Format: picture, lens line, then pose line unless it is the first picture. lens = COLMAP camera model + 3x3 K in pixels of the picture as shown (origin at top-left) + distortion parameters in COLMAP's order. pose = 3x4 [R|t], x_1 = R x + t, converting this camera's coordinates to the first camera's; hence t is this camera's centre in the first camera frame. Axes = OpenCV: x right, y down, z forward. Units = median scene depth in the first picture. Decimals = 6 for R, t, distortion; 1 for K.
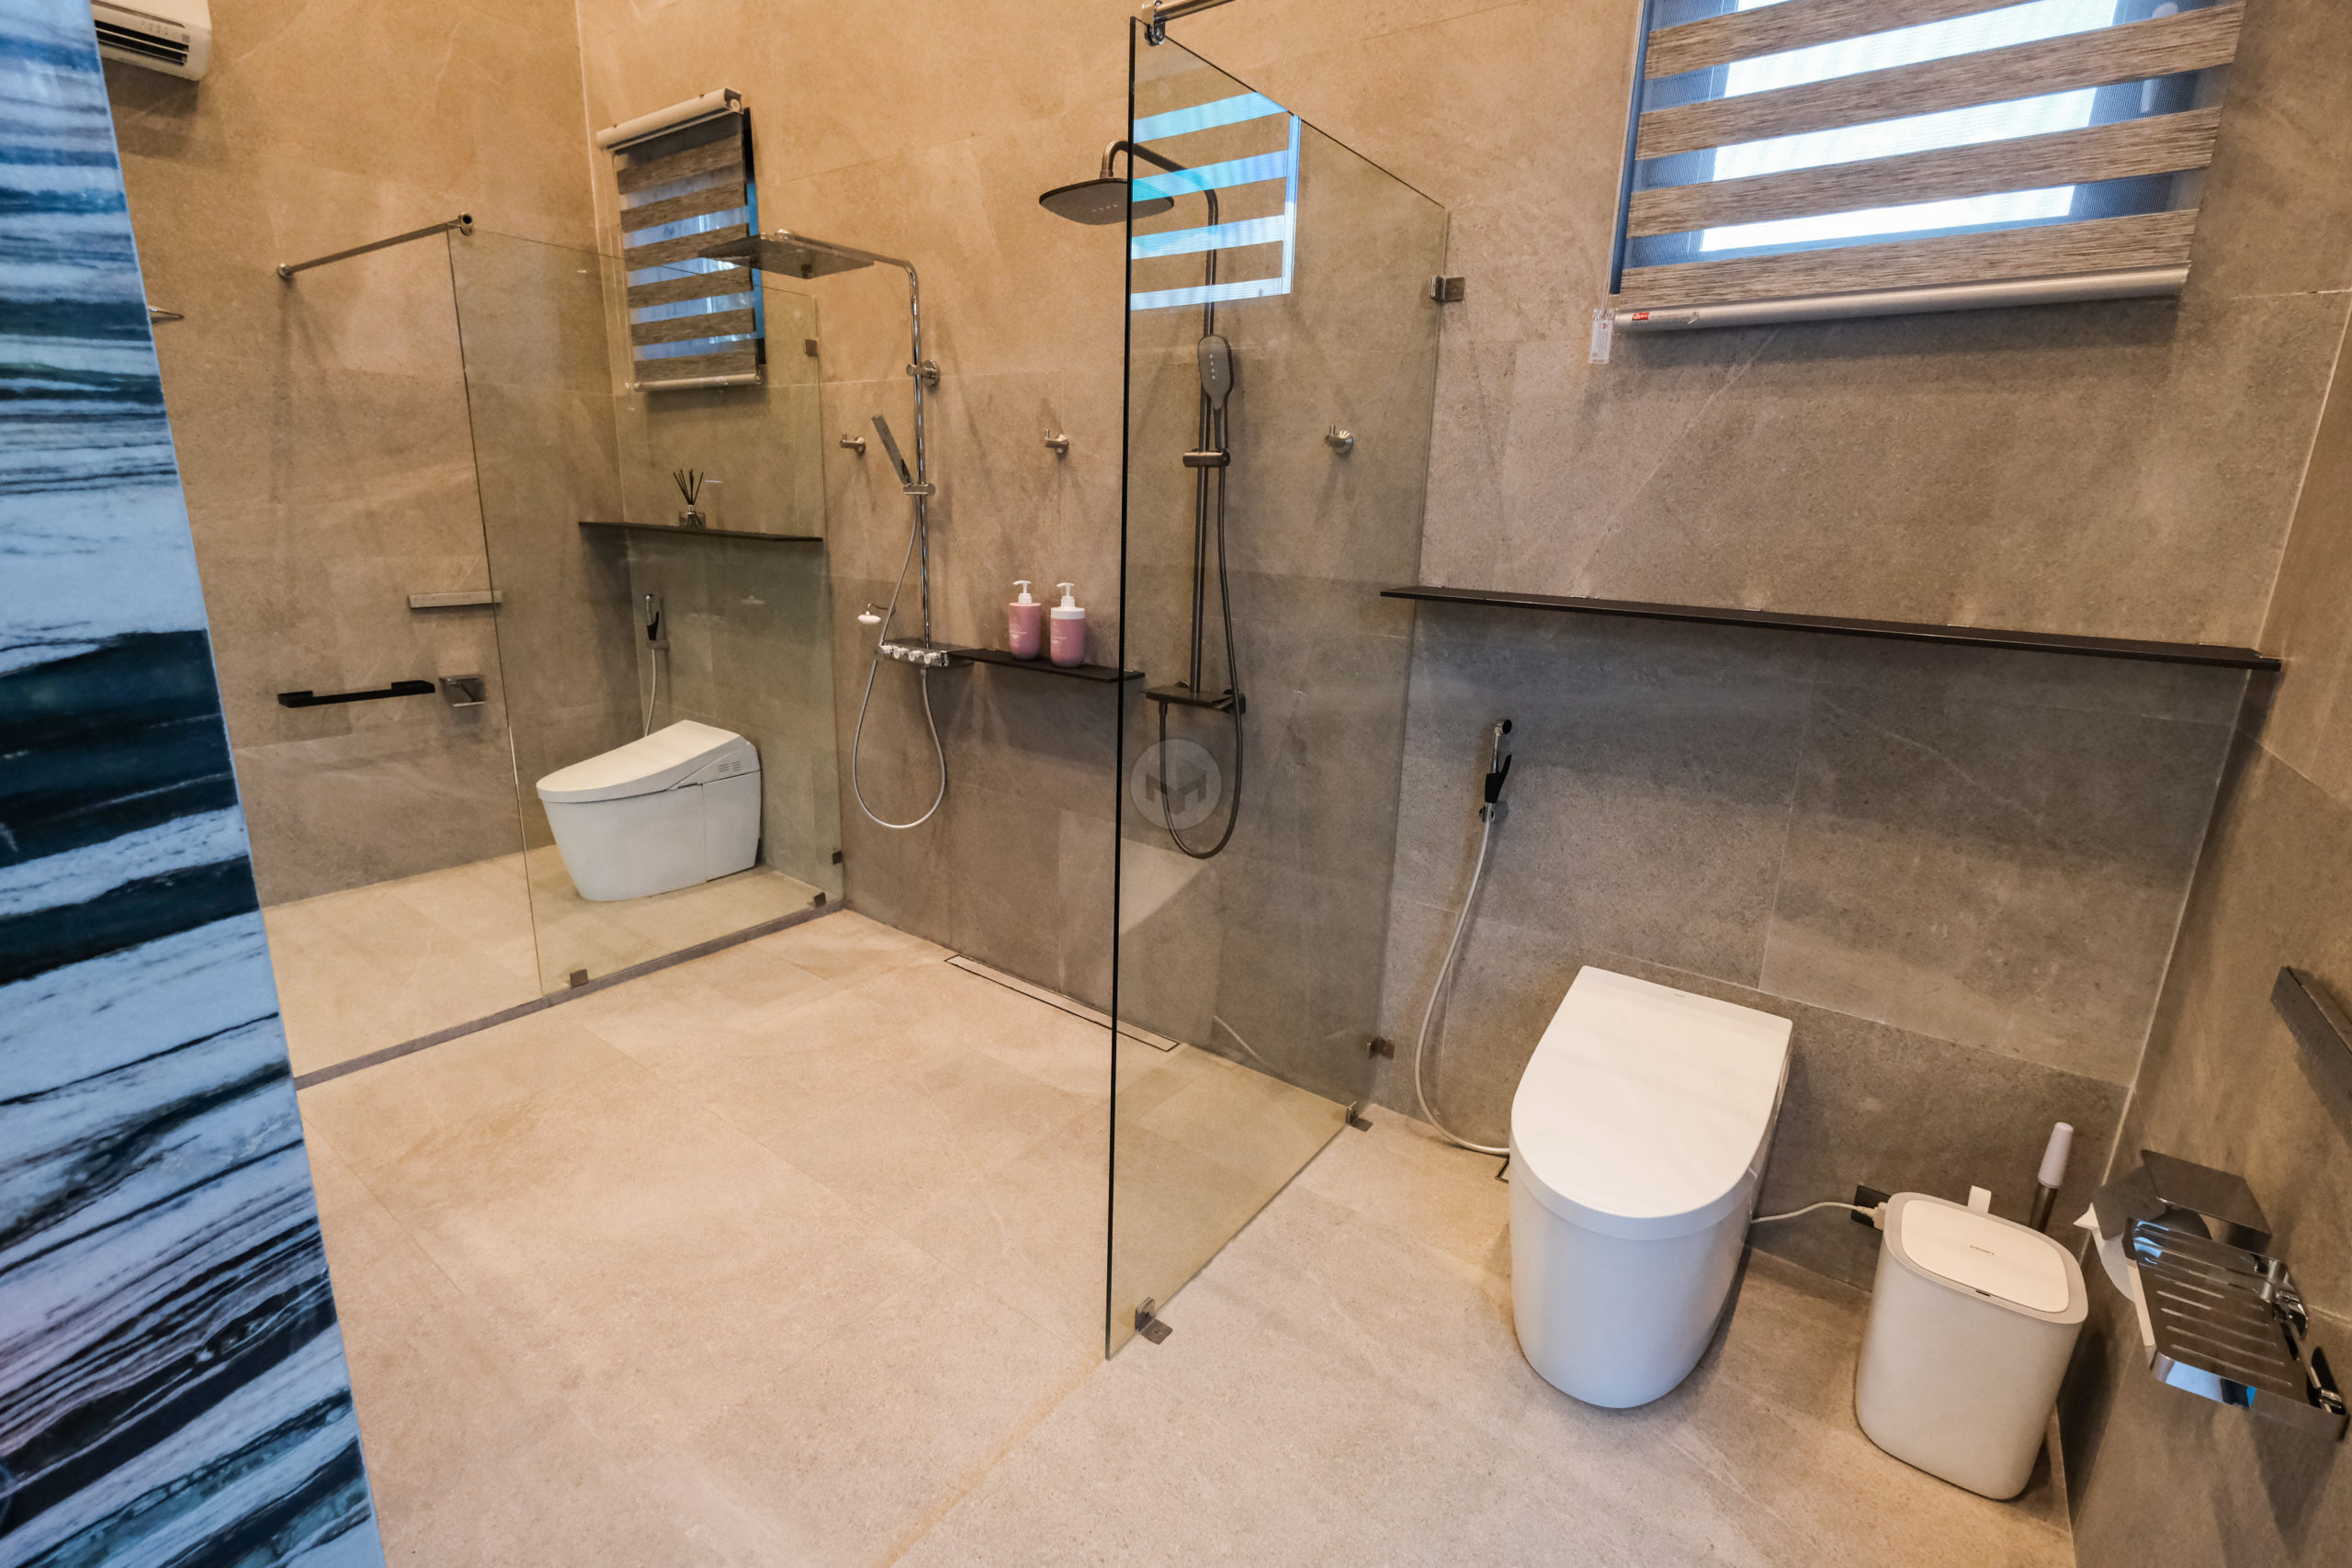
lens RADIAL K [[1027.9, 0, 1176.0], [0, 1027.9, 759.6], [0, 0, 1]] dist [-0.000845, 0.000023]
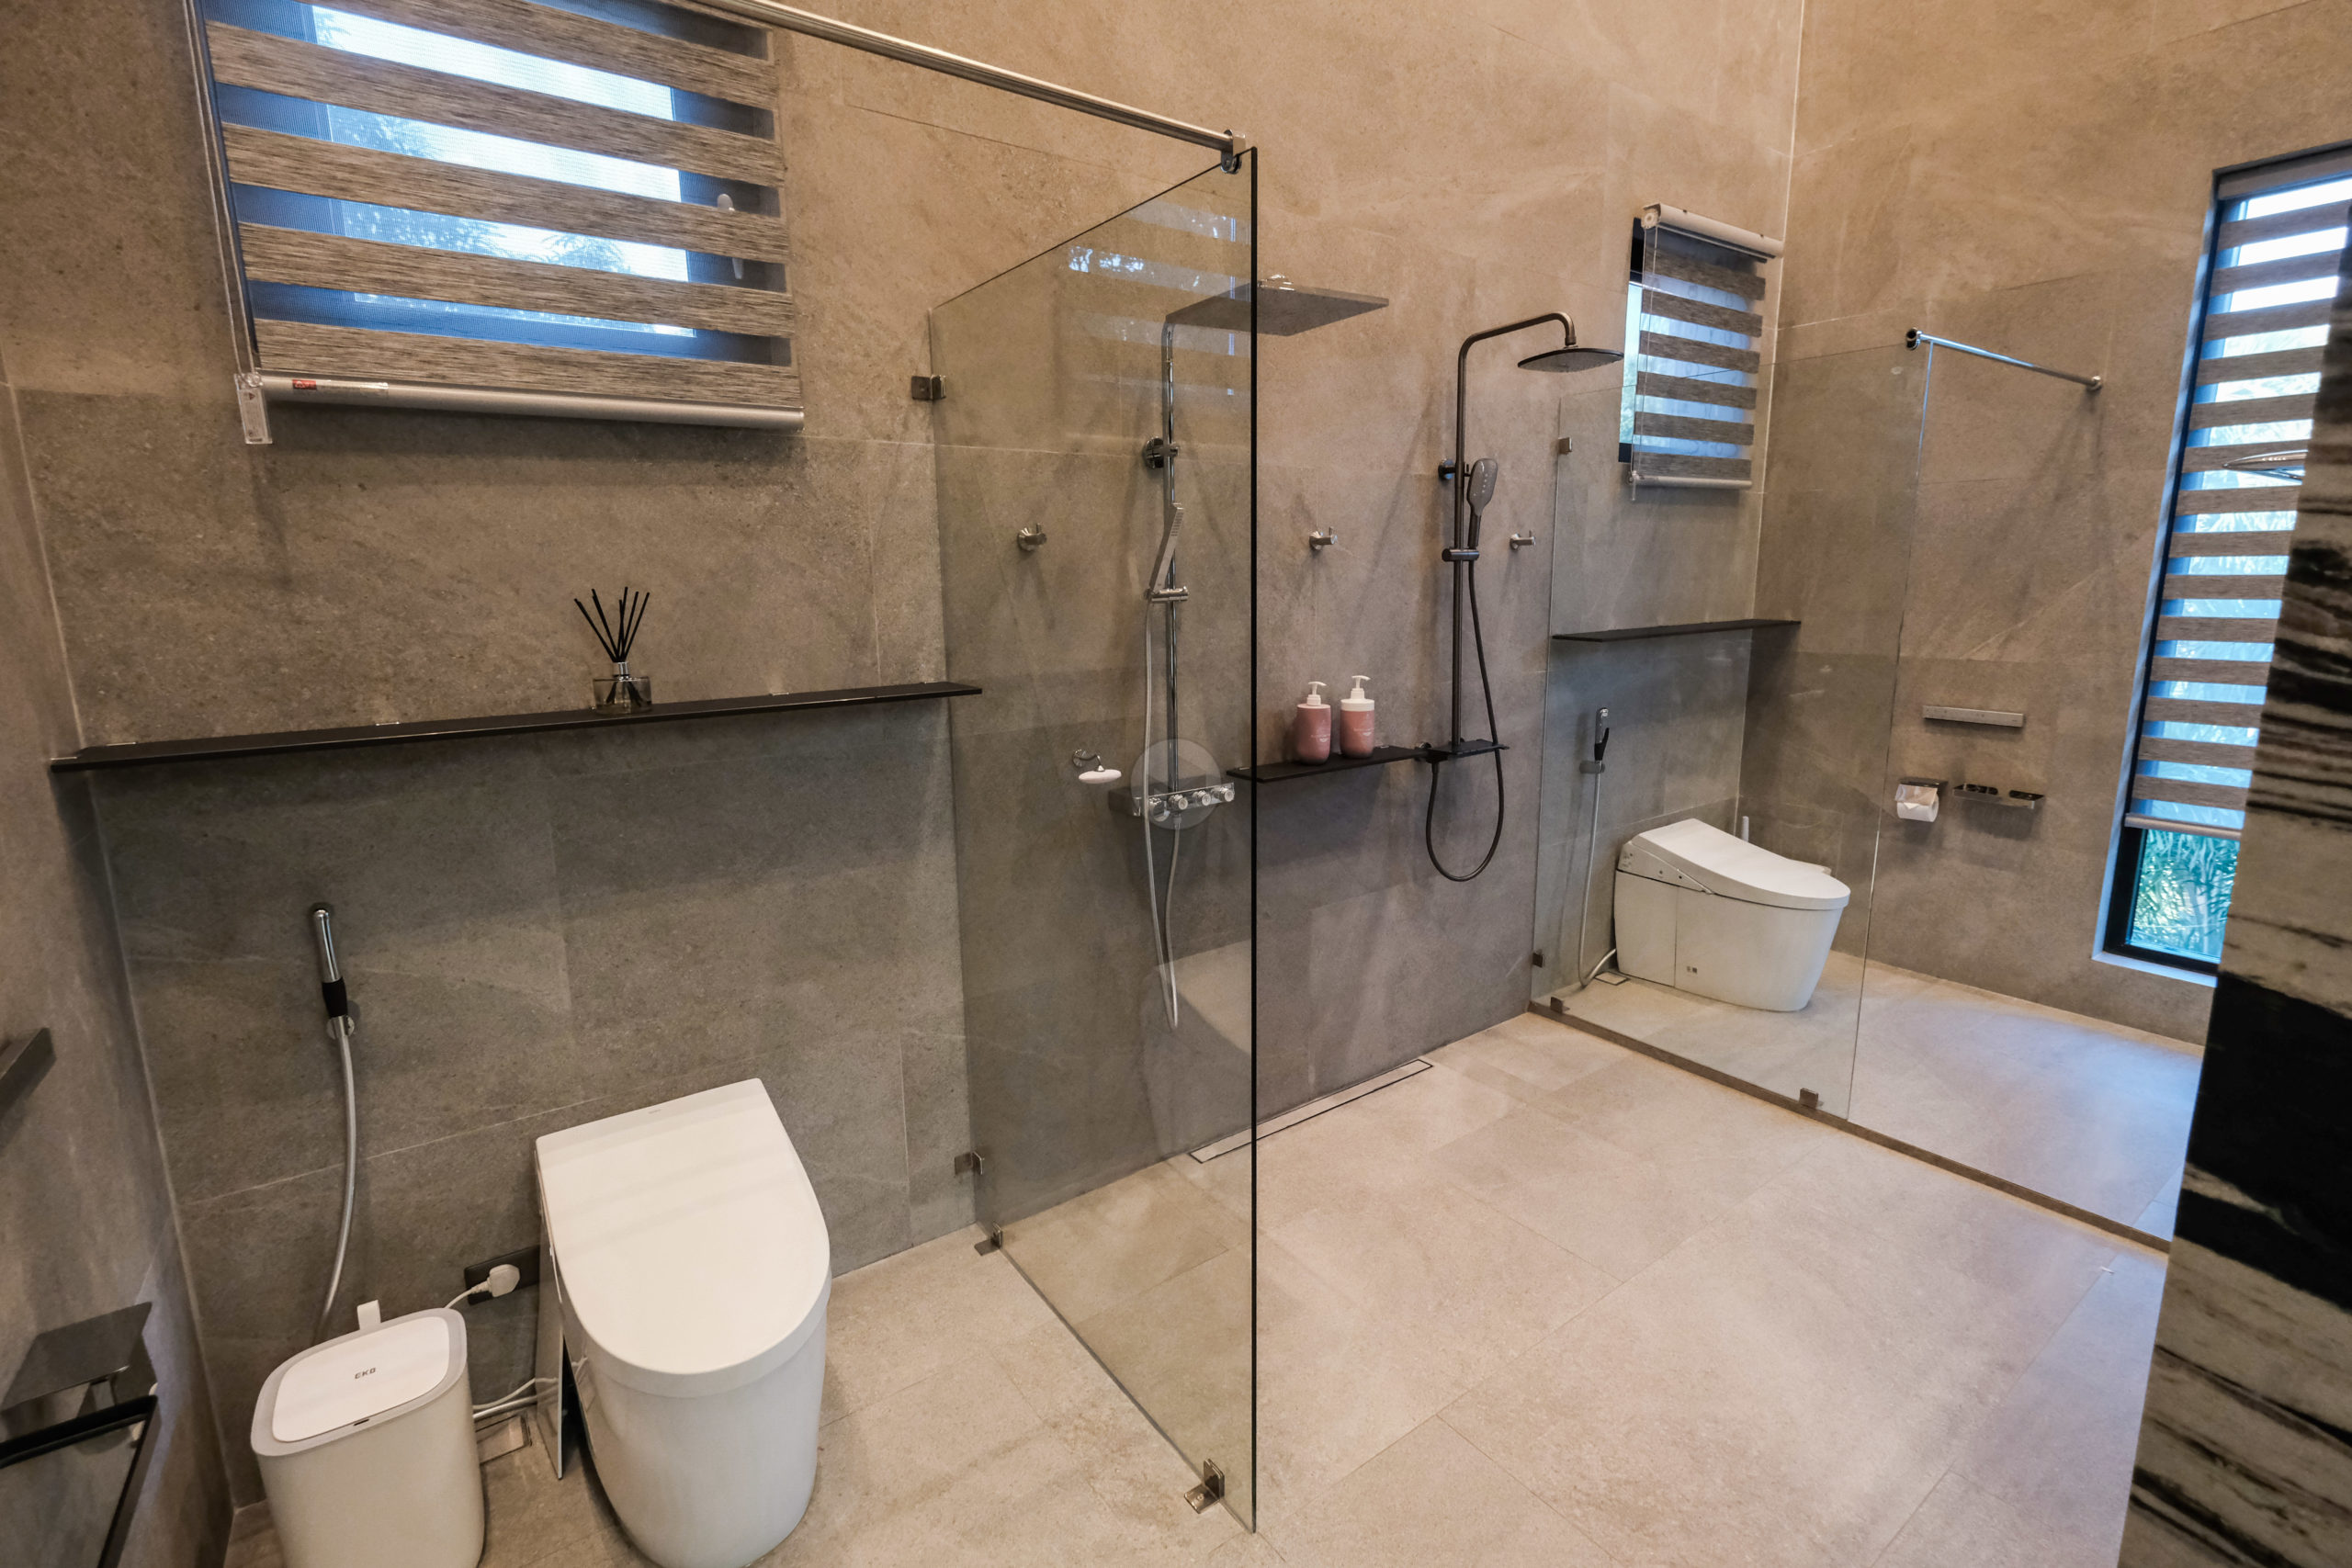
lens RADIAL K [[1027.9, 0, 1169.9], [0, 1027.9, 789.3], [0, 0, 1]] dist [-0.000845, 0.000023]
pose [[0.330225, -0.218787, 0.918196, -1.068353], [0.269957, 0.954024, 0.130236, -0.233240], [-0.904475, 0.204866, 0.374106, 0.765416]]
